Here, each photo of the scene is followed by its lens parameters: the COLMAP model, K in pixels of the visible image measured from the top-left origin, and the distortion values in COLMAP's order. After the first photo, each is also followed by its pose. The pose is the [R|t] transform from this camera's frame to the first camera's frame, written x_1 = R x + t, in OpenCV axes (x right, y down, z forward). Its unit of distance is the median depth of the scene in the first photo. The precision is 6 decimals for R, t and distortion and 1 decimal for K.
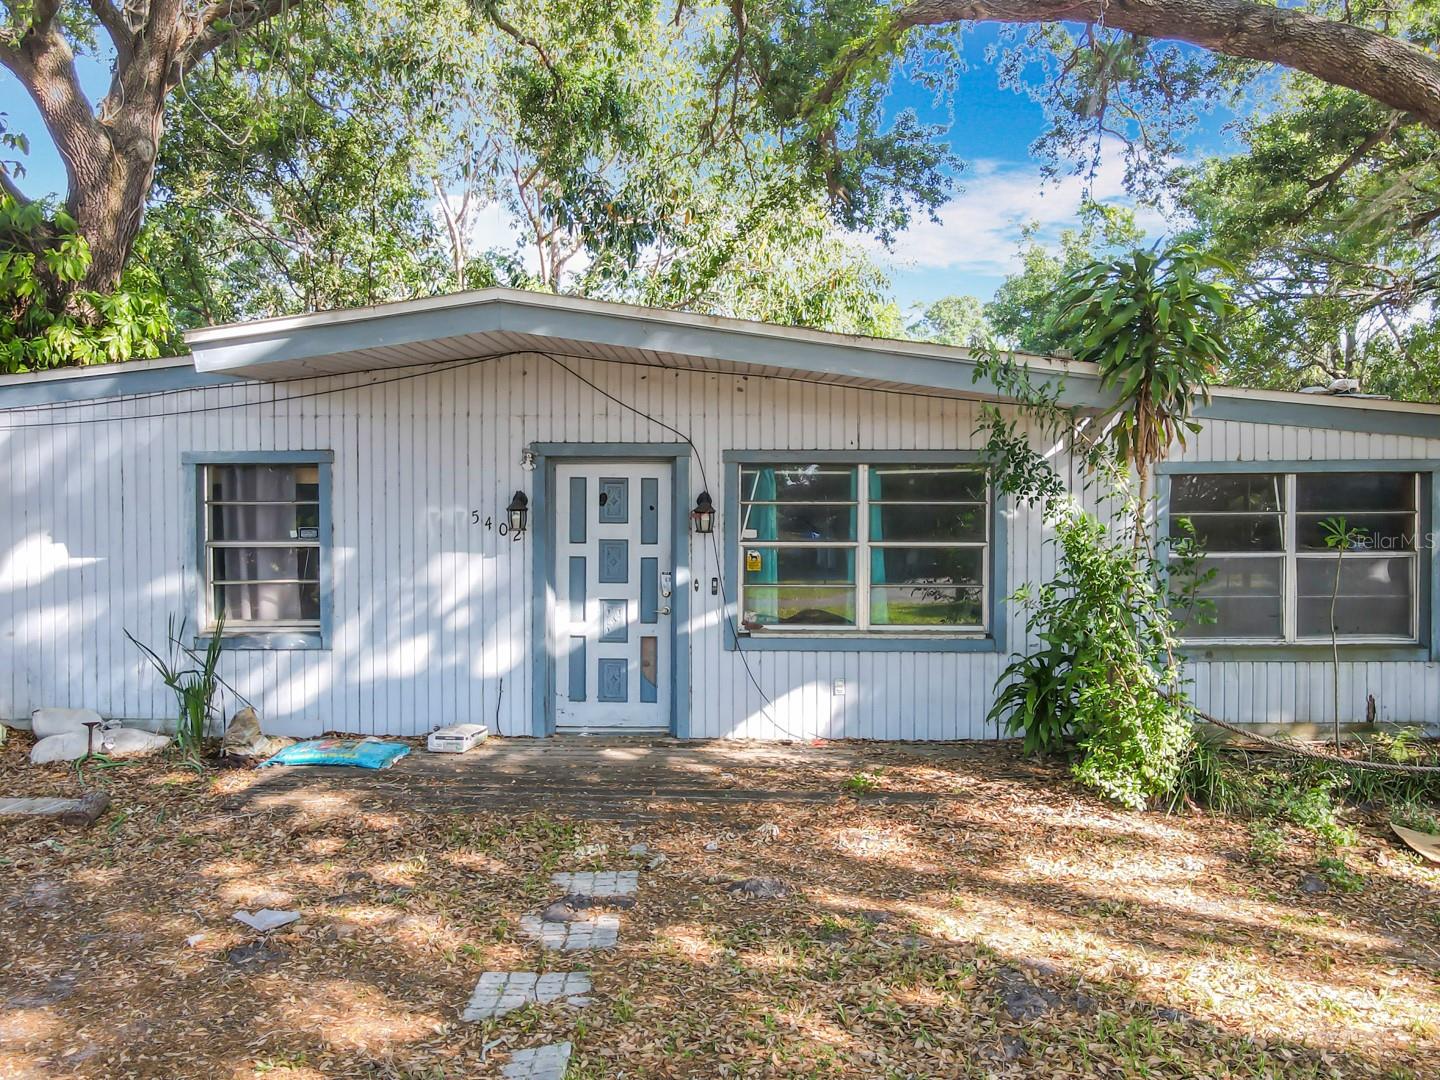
lens RADIAL K [[1132.7, 0, 720.0], [0, 1132.7, 540.0], [0, 0, 1]] dist [0.005127, 0.004239]
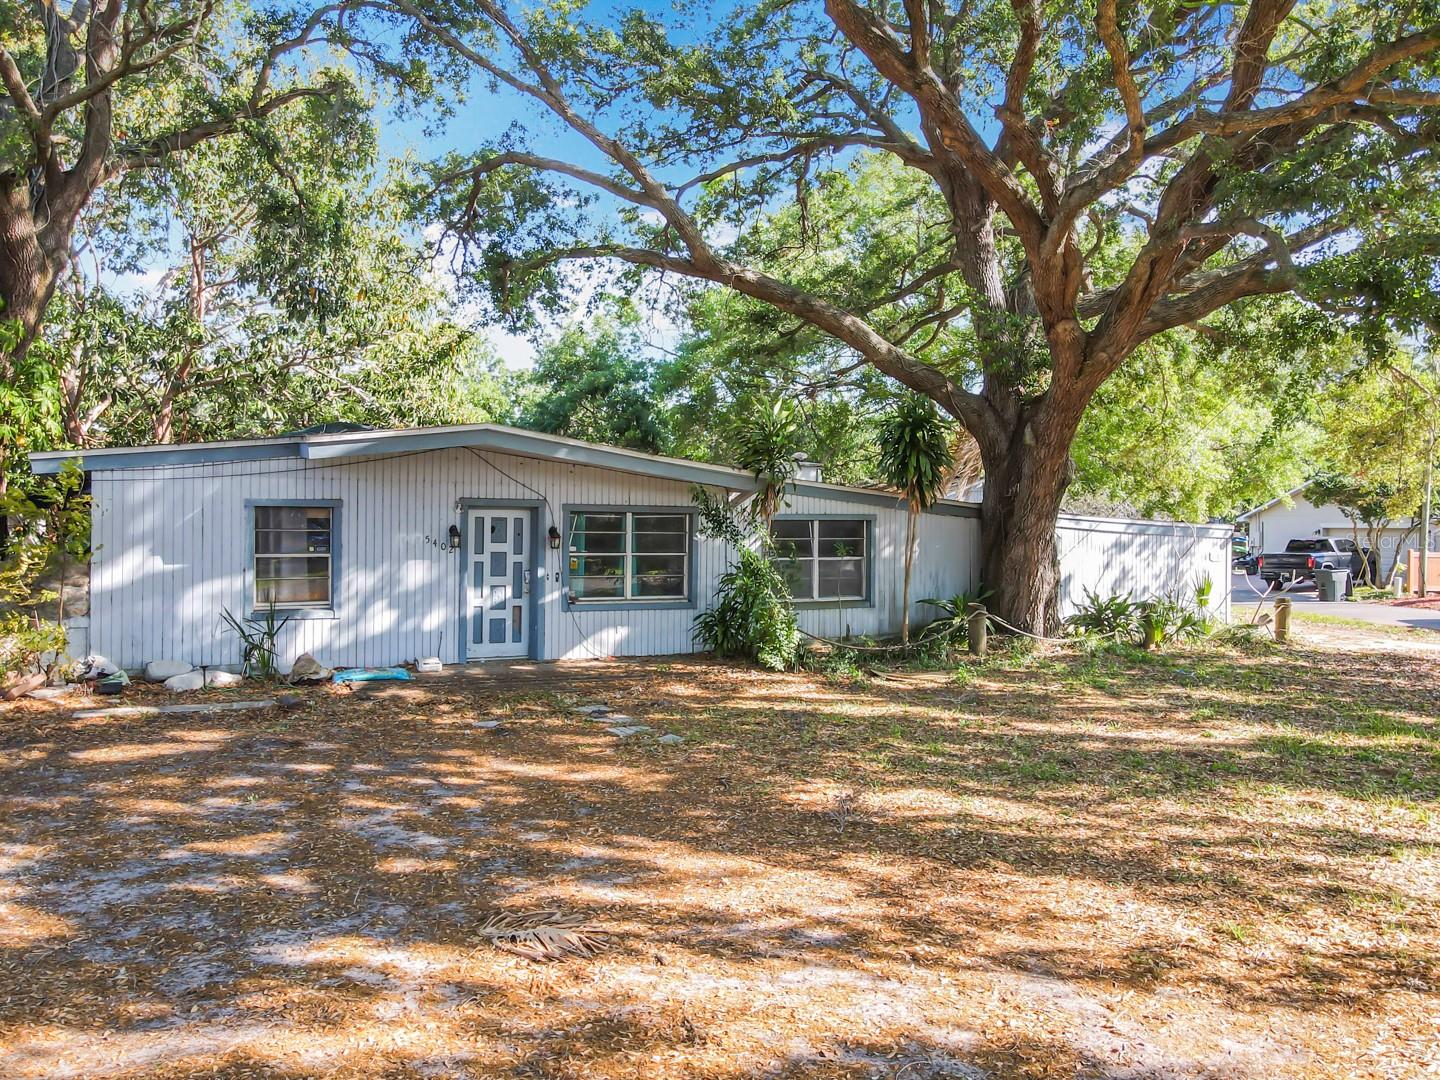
lens RADIAL K [[1004.5, 0, 720.0], [0, 1004.5, 540.0], [0, 0, 1]] dist [0.001352, 0.000475]
pose [[0.885252, 0.003768, 0.465096, -0.525974], [-0.004683, 0.999989, 0.000811, -0.022492], [-0.465087, -0.002896, 0.885260, -0.570210]]
